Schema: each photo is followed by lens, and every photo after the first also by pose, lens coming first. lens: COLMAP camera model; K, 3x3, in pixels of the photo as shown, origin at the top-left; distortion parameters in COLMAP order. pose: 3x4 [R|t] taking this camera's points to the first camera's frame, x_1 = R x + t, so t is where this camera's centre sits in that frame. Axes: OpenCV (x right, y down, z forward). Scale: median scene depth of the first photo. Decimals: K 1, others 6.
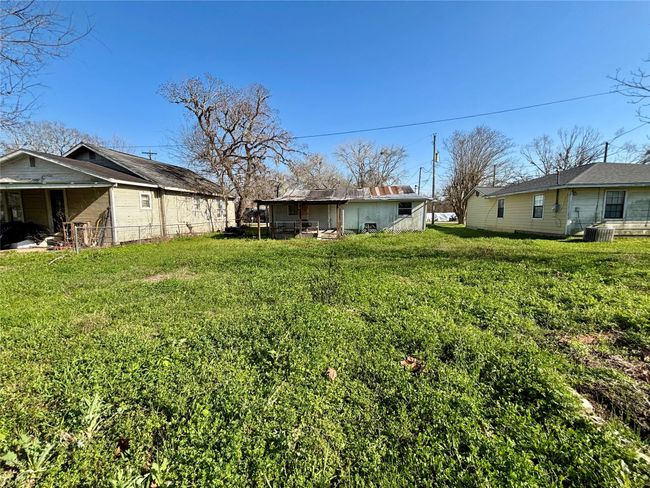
lens RADIAL K [[259.6, 0, 327.7], [0, 259.6, 243.2], [0, 0, 1]] dist [-0.000210, -0.000078]
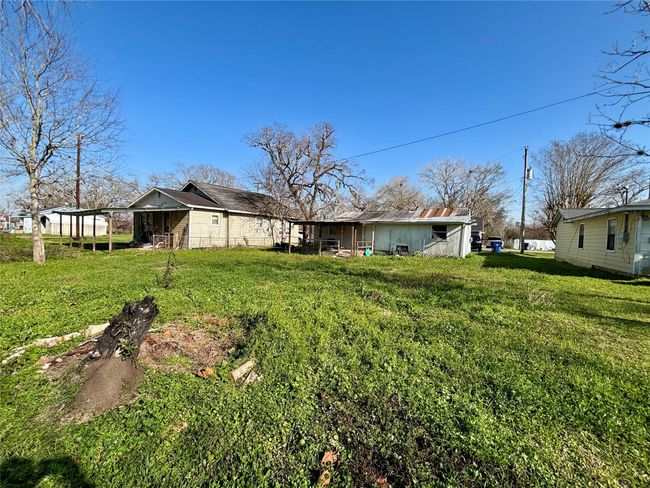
lens RADIAL K [[259.6, 0, 327.7], [0, 259.6, 243.2], [0, 0, 1]] dist [-0.000210, -0.000078]
pose [[0.908346, 0.050113, -0.415205, 0.321509], [-0.083846, 0.994460, -0.063403, -0.001057], [0.409728, 0.092405, 0.907516, -0.000198]]
